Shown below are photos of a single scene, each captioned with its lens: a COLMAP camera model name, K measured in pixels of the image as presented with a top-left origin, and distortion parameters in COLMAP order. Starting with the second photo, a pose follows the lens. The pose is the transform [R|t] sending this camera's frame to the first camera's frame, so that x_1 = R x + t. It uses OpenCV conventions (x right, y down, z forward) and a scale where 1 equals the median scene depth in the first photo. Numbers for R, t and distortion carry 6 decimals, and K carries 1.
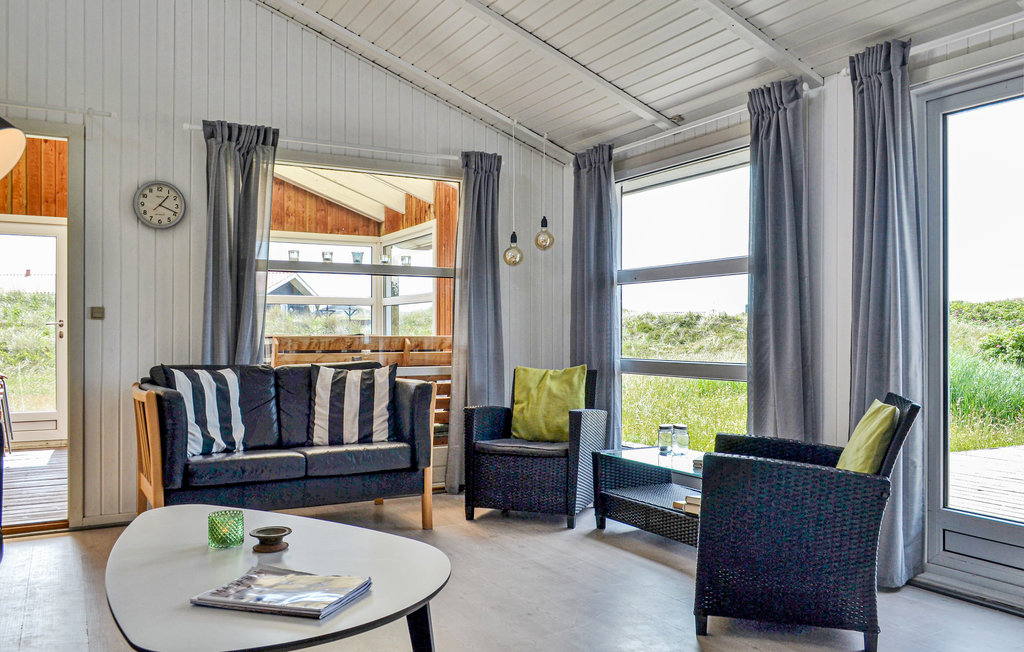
lens RADIAL K [[809.5, 0, 512.0], [0, 809.5, 326.0], [0, 0, 1]] dist [-0.001050, -0.000201]
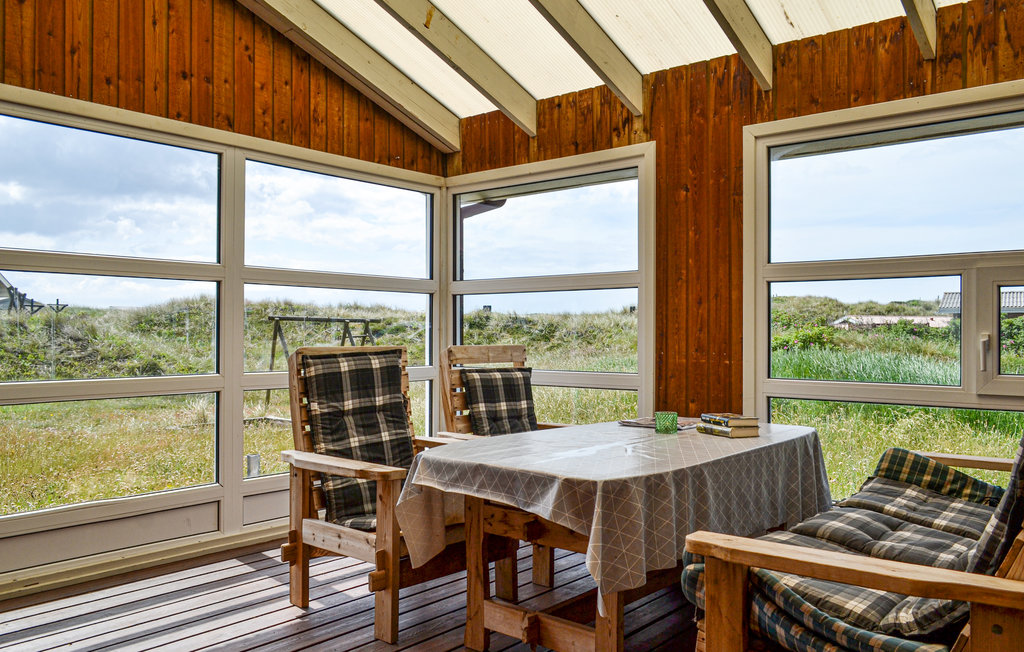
lens RADIAL K [[809.5, 0, 512.0], [0, 809.5, 326.0], [0, 0, 1]] dist [-0.001050, -0.000201]
pose [[0.934437, 0.004778, 0.356096, -0.327455], [-0.004809, 0.999988, -0.000798, -0.003224], [-0.356095, -0.000967, 0.934449, 0.438623]]
